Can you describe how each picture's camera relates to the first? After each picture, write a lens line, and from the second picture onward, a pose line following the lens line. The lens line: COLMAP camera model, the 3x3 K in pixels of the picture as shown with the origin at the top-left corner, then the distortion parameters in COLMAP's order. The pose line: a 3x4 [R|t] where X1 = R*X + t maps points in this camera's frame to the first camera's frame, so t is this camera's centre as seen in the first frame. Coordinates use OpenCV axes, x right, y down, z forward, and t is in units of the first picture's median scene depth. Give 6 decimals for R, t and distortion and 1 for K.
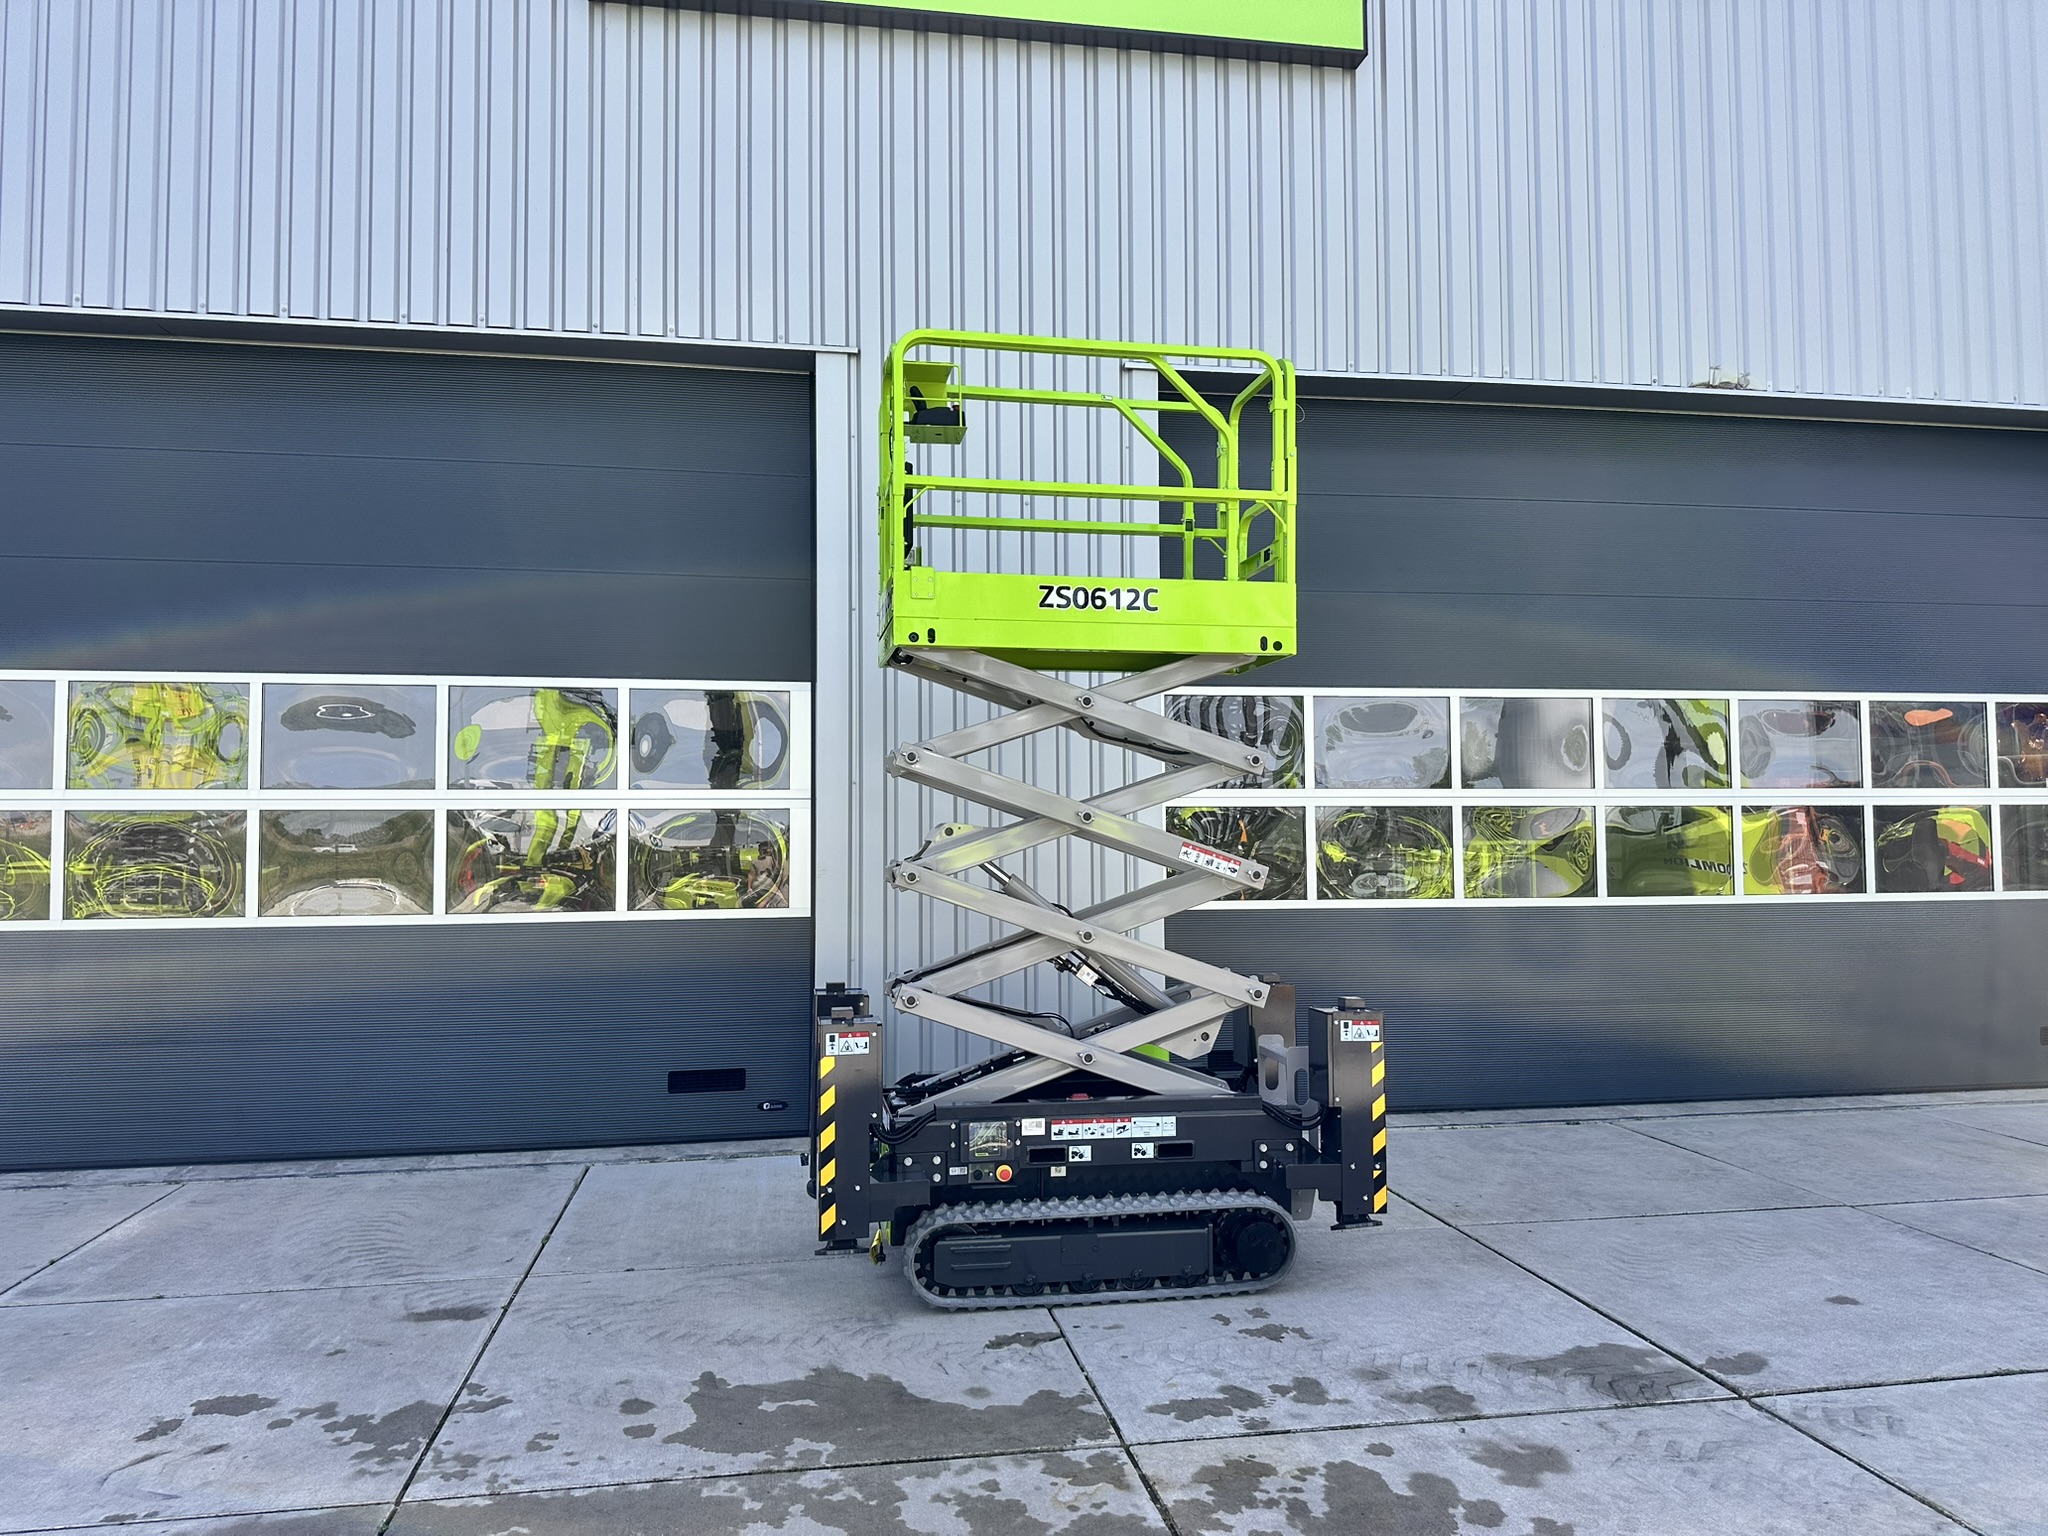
lens RADIAL K [[1449.1, 0, 1025.6], [0, 1449.1, 744.2], [0, 0, 1]] dist [0.034132, -0.042651]
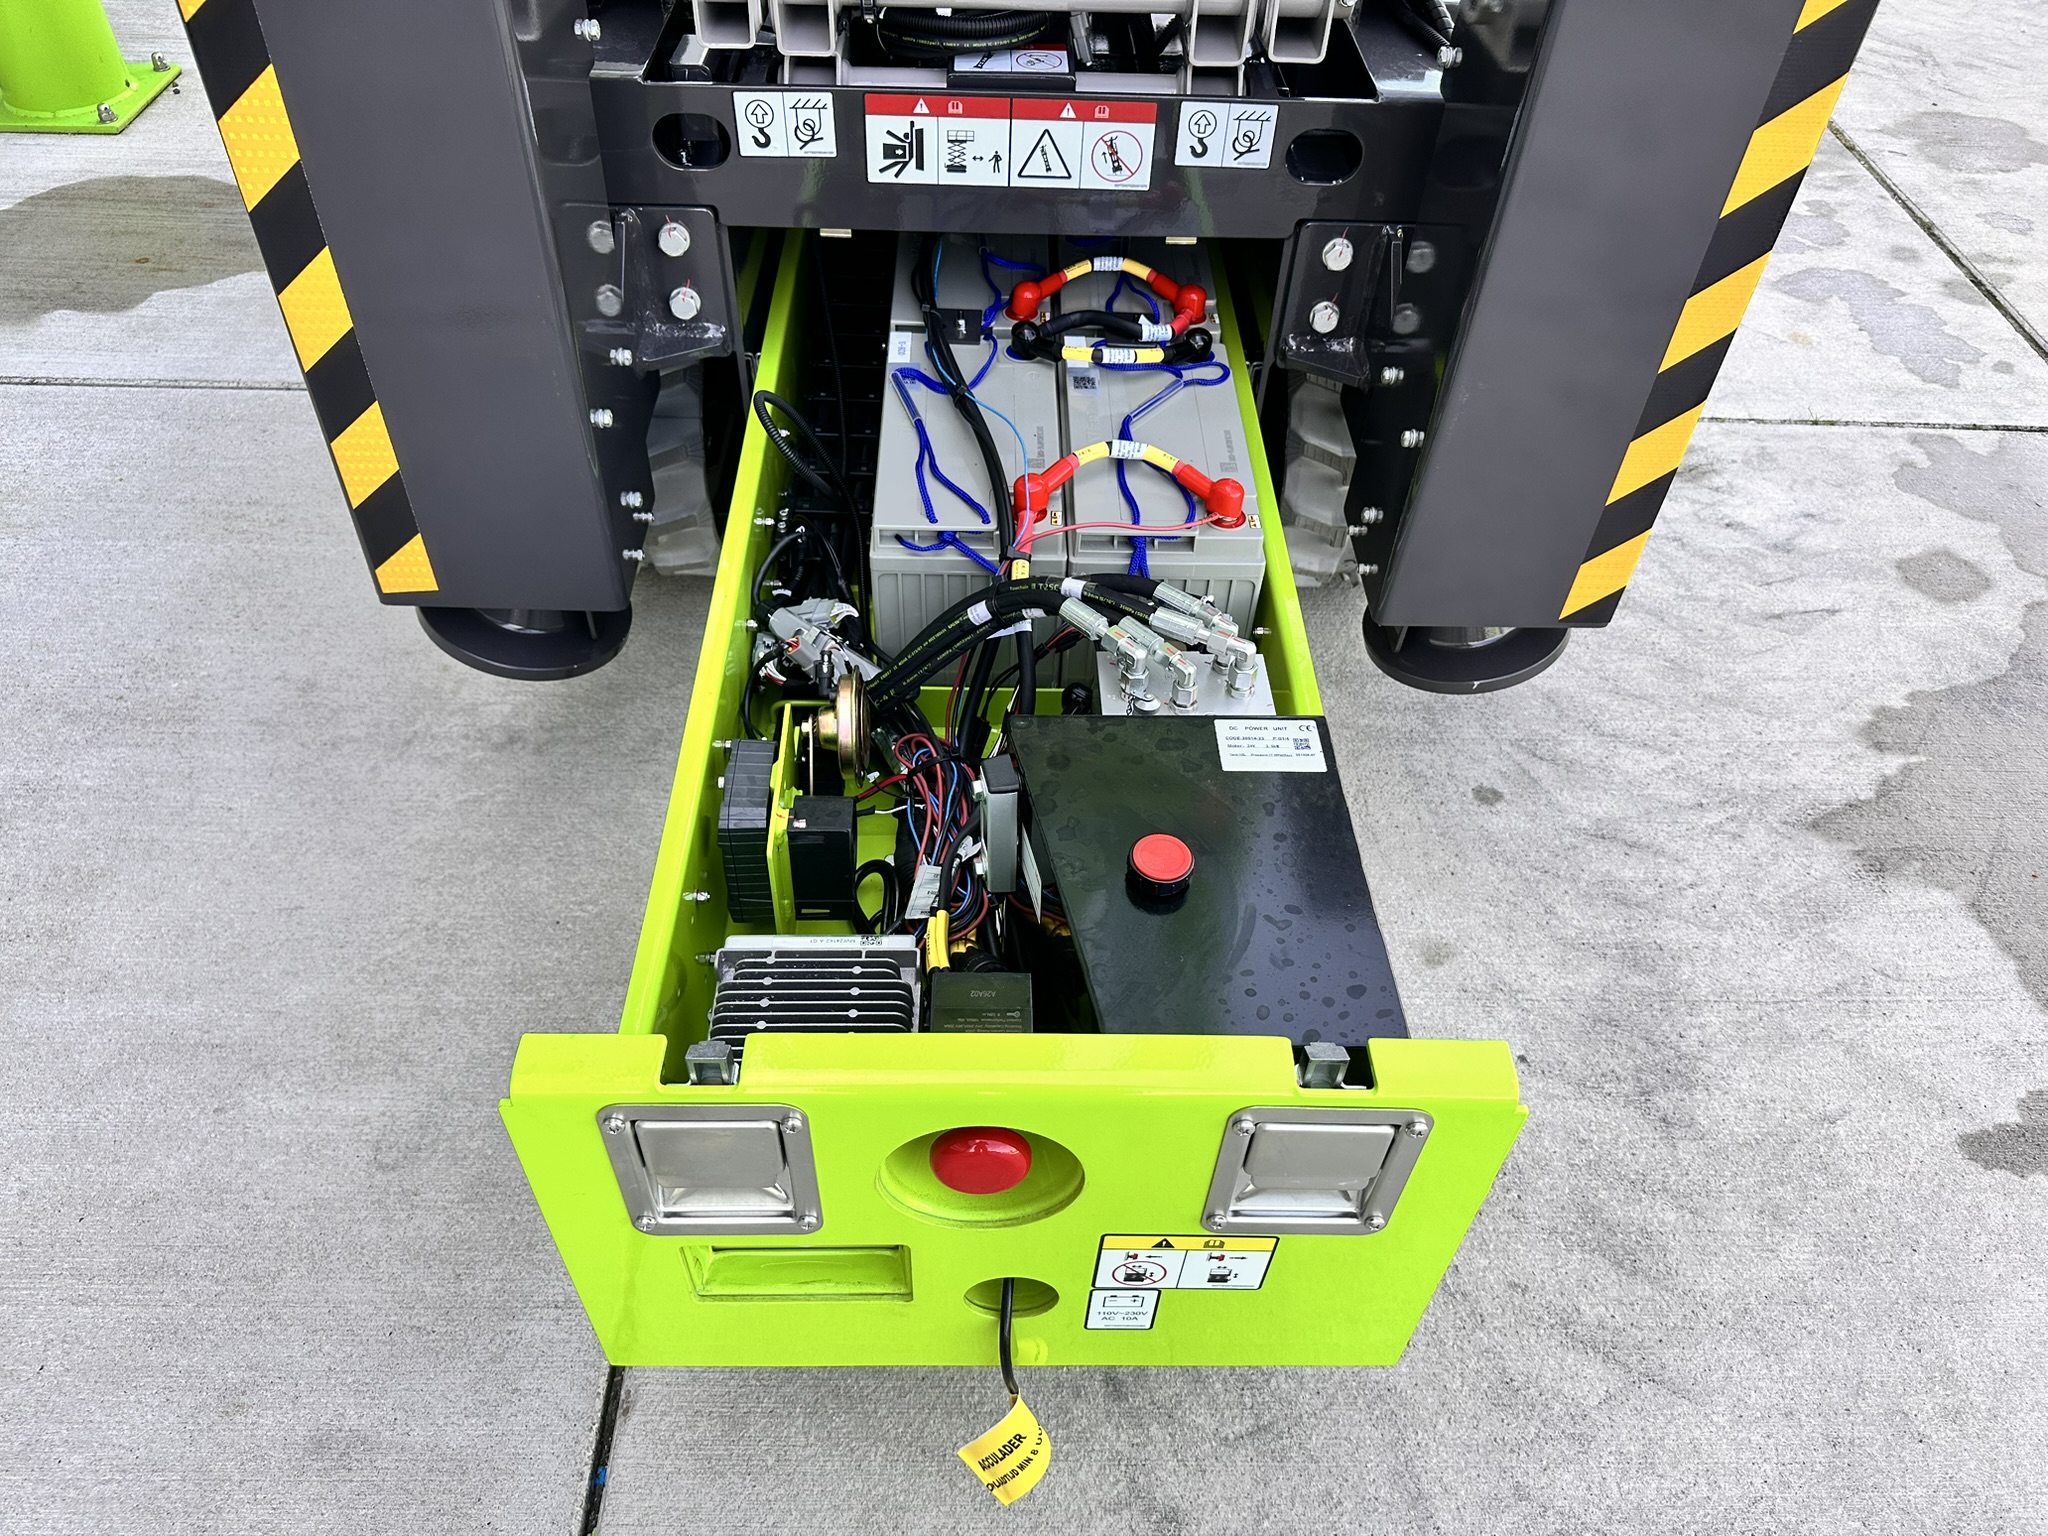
lens RADIAL K [[1449.1, 0, 1027.6], [0, 1449.1, 779.1], [0, 0, 1]] dist [0.034132, -0.042651]
pose [[0.159029, -0.713920, 0.681930, -0.341072], [-0.094063, 0.676621, 0.730298, 0.168535], [-0.982783, -0.180283, 0.040449, 1.037149]]
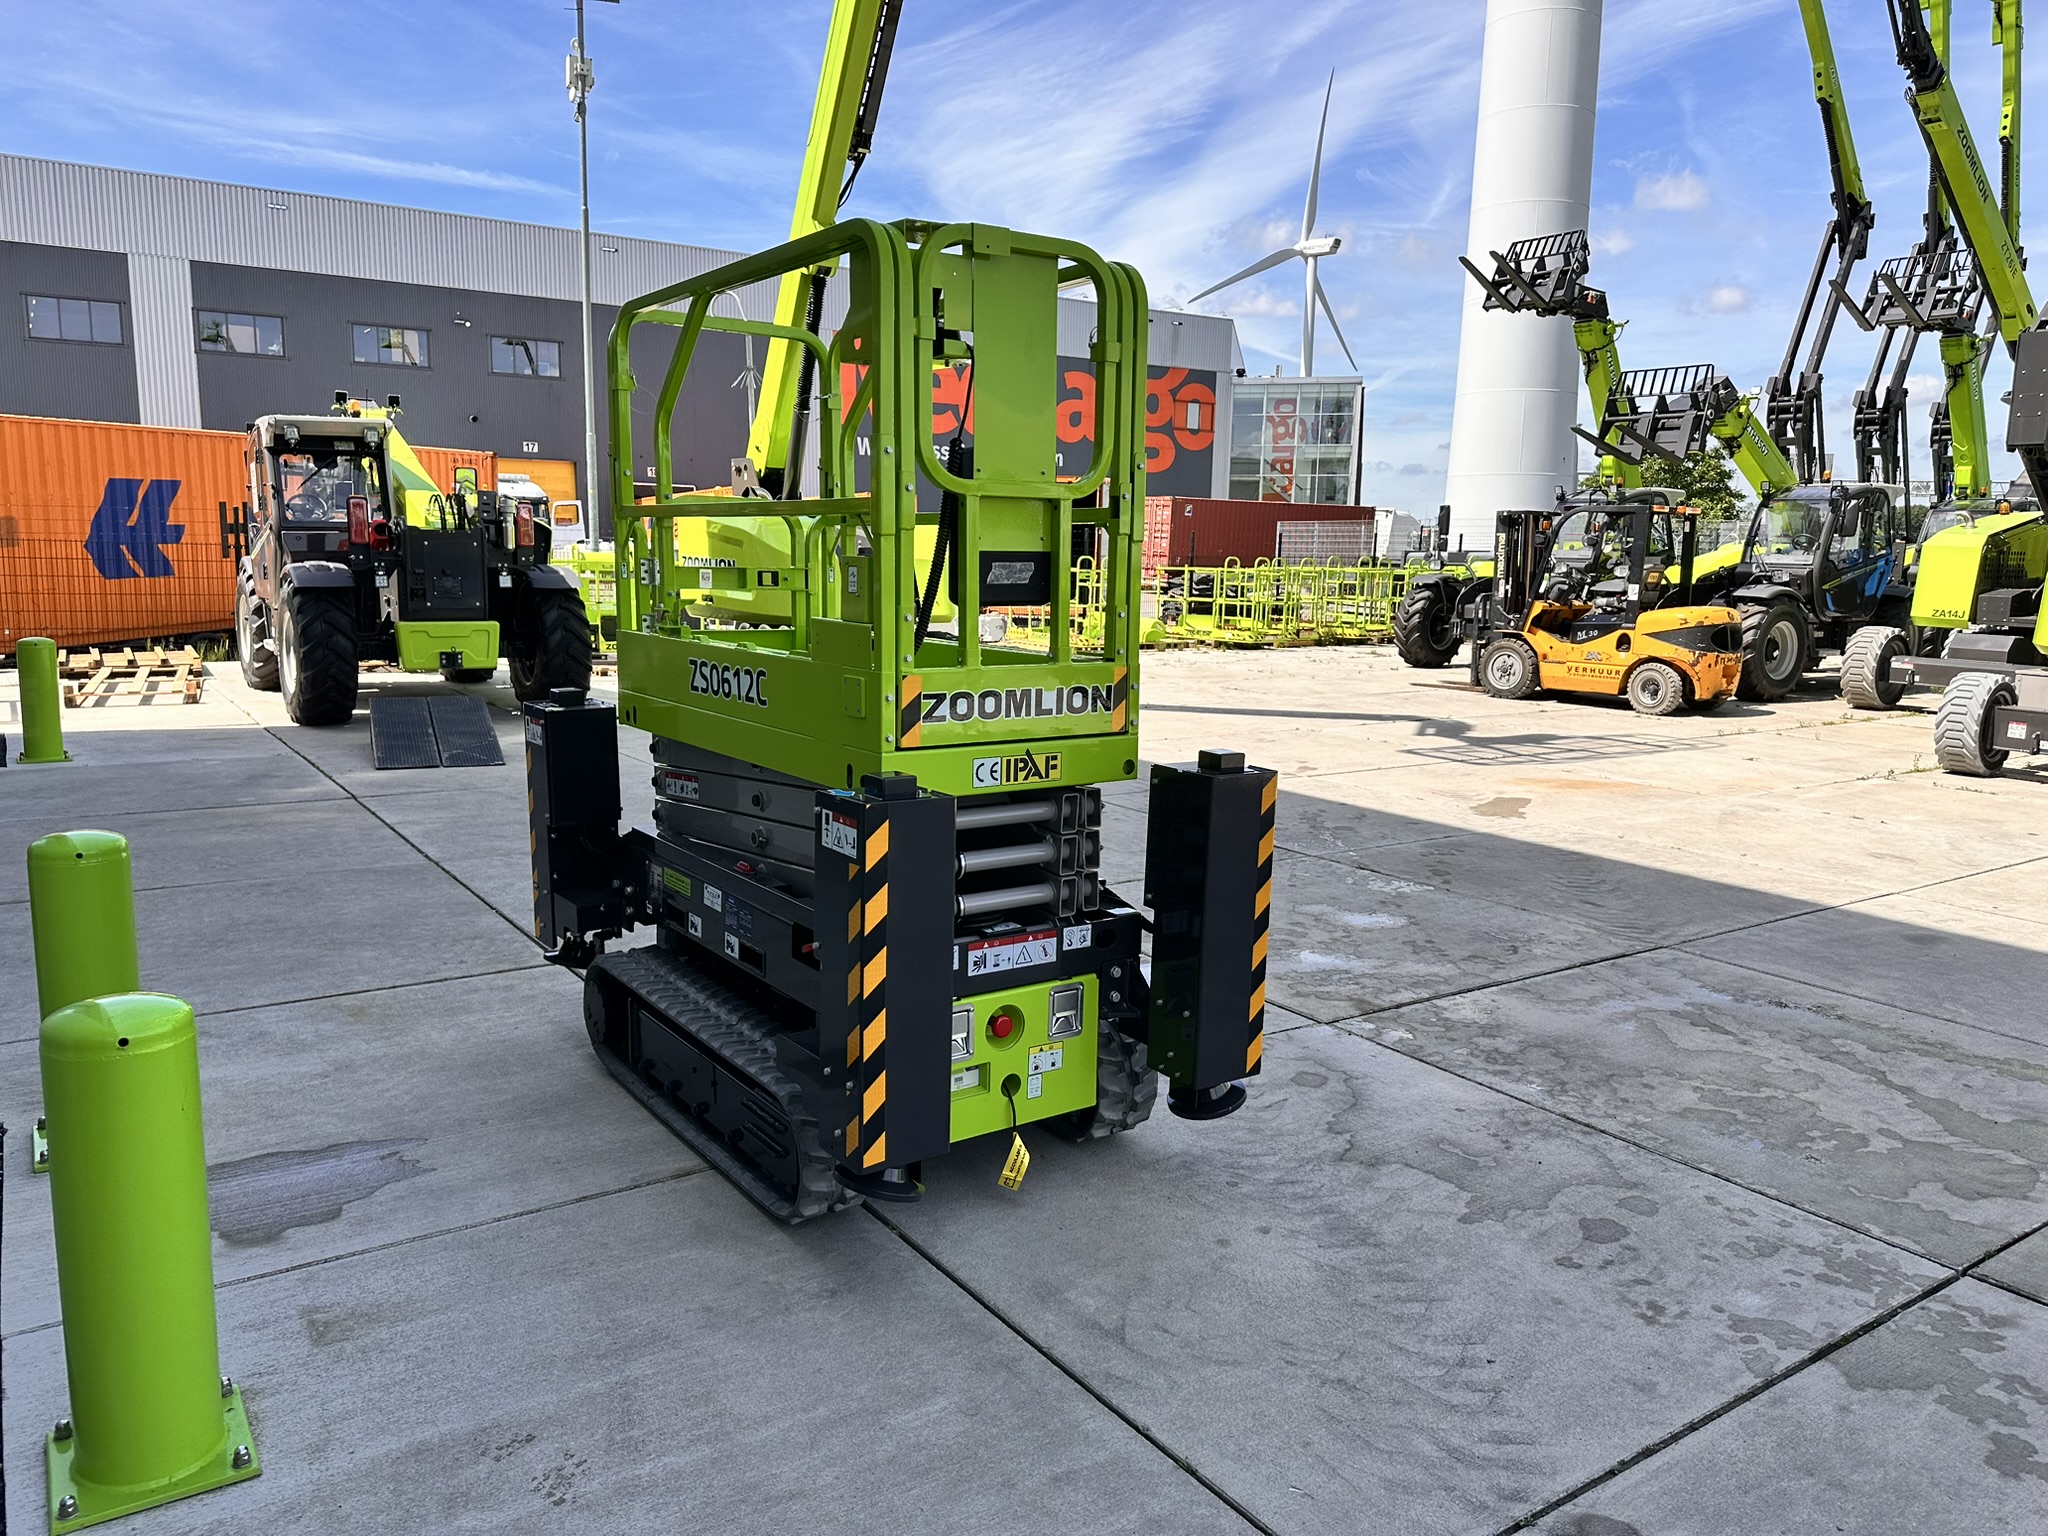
lens RADIAL K [[1449.1, 0, 1032.7], [0, 1449.1, 771.7], [0, 0, 1]] dist [0.034132, -0.042651]
pose [[-0.425854, -0.145048, 0.893090, -0.655698], [-0.075879, 0.989315, 0.124494, 0.116153], [-0.901605, -0.014751, -0.432309, 1.330506]]
